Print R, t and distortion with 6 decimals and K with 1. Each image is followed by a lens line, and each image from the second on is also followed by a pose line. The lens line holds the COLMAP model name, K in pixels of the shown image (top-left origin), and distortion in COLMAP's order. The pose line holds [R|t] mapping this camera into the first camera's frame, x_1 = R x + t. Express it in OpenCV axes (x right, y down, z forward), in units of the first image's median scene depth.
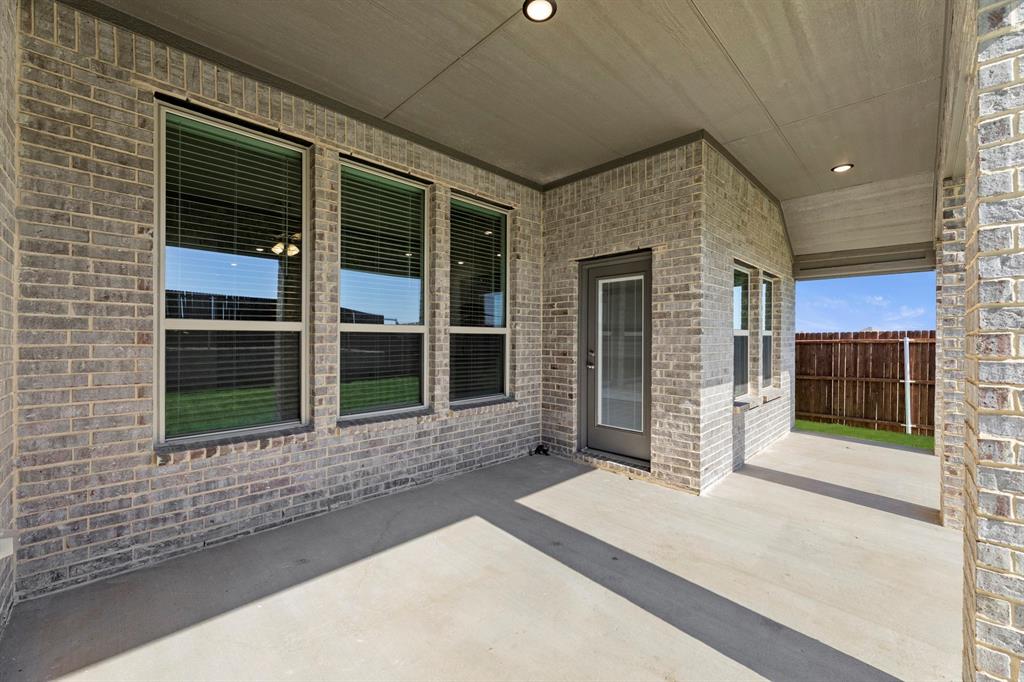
lens RADIAL K [[406.0, 0, 513.2], [0, 406.0, 339.5], [0, 0, 1]] dist [0.001846, -0.000171]
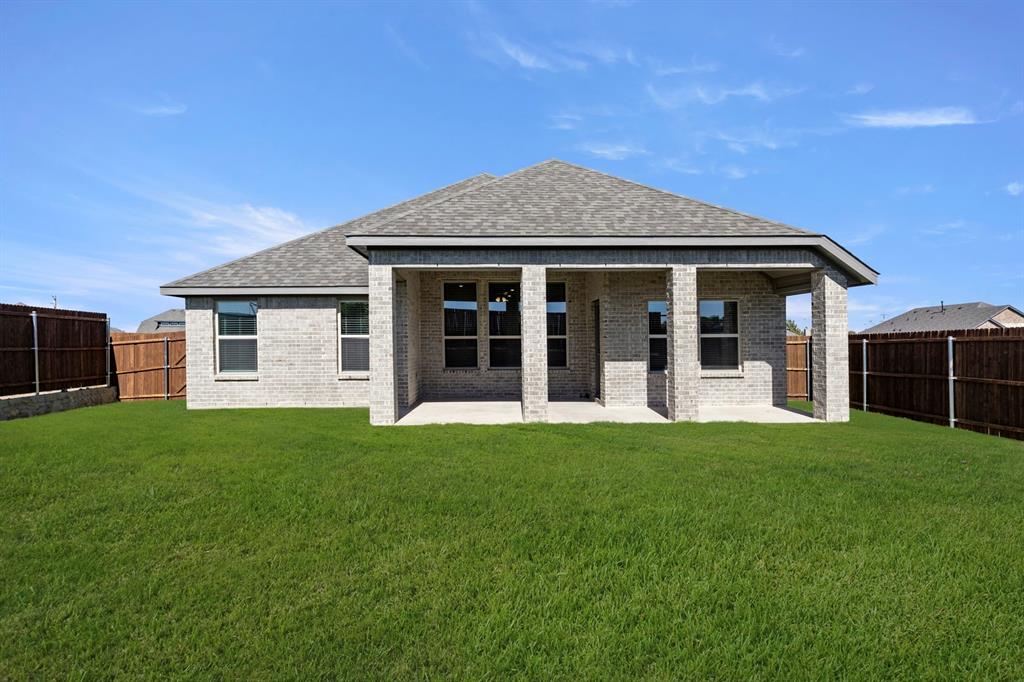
lens RADIAL K [[512.0, 0, 508.8], [0, 512.0, 347.8], [0, 0, 1]] dist [-0.001325, -0.000146]
pose [[0.722757, 0.000138, -0.691103, 1.059570], [0.003802, 0.999984, 0.004176, 0.014734], [0.691092, -0.005646, 0.722745, -0.755768]]
